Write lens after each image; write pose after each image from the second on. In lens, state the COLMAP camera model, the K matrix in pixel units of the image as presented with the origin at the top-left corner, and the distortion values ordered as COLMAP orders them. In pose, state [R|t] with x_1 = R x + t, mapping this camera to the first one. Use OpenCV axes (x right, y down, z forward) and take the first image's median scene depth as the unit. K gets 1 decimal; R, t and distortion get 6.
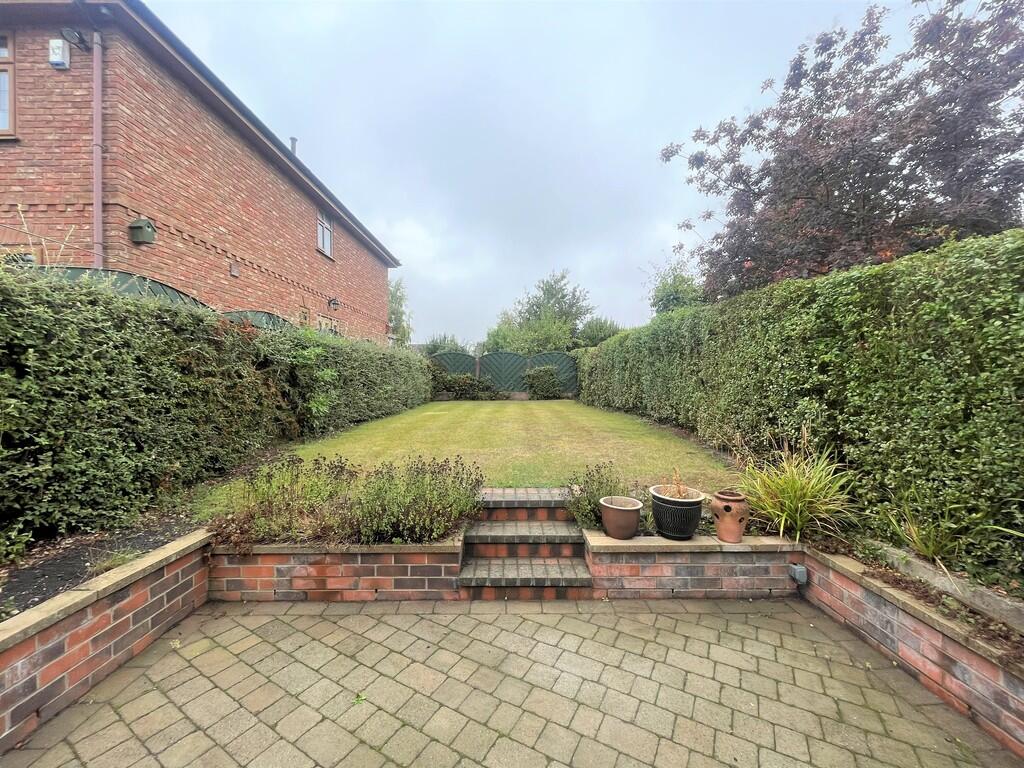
lens RADIAL K [[410.6, 0, 510.8], [0, 410.6, 381.4], [0, 0, 1]] dist [-0.002824, -0.000237]
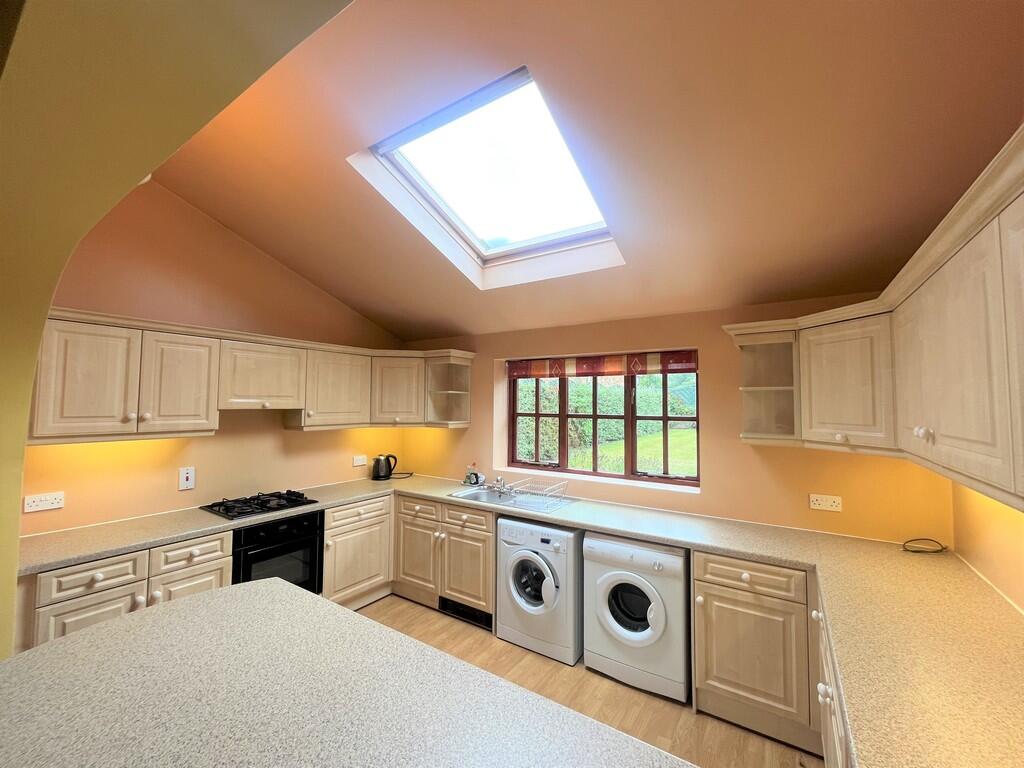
lens RADIAL K [[410.6, 0, 509.8], [0, 410.6, 384.4], [0, 0, 1]] dist [-0.002824, -0.000237]
pose [[0.825003, -0.020794, -0.564745, 0.256824], [-0.010314, 0.998602, -0.051837, -0.038410], [0.565034, 0.048591, 0.823636, -0.667951]]
